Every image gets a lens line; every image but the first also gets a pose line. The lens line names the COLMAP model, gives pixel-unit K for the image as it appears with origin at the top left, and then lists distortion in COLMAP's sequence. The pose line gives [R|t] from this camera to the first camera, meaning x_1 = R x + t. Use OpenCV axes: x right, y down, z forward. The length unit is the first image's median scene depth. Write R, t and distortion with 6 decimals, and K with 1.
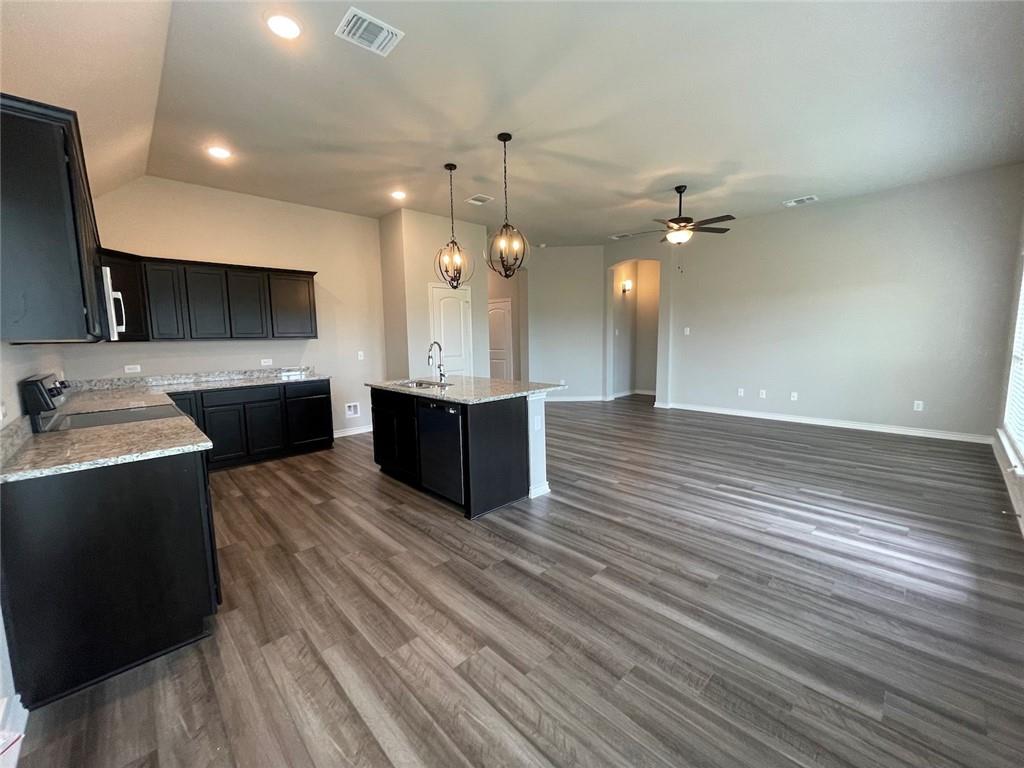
lens RADIAL K [[413.8, 0, 513.8], [0, 413.8, 382.6], [0, 0, 1]] dist [-0.003881, 0.000094]
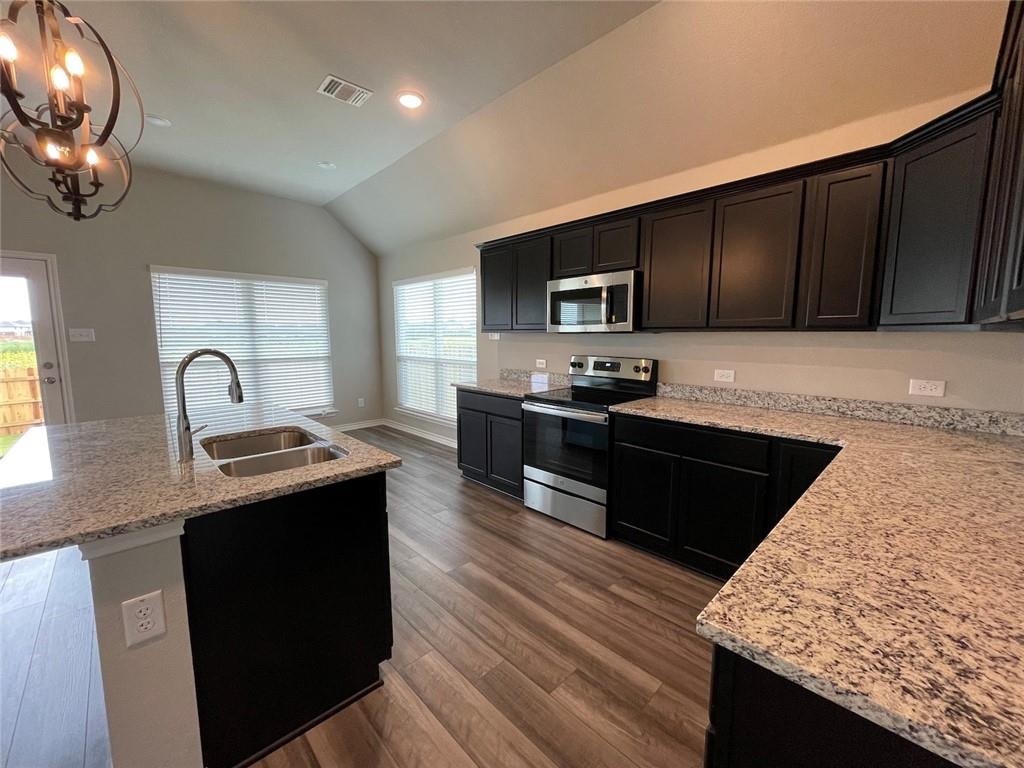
lens RADIAL K [[413.8, 0, 513.8], [0, 413.8, 382.6], [0, 0, 1]] dist [-0.003881, 0.000094]
pose [[-0.999699, 0.023806, -0.005951, -0.510700], [0.021826, 0.973483, 0.227716, -0.161348], [0.011214, 0.227517, -0.973710, 1.489389]]
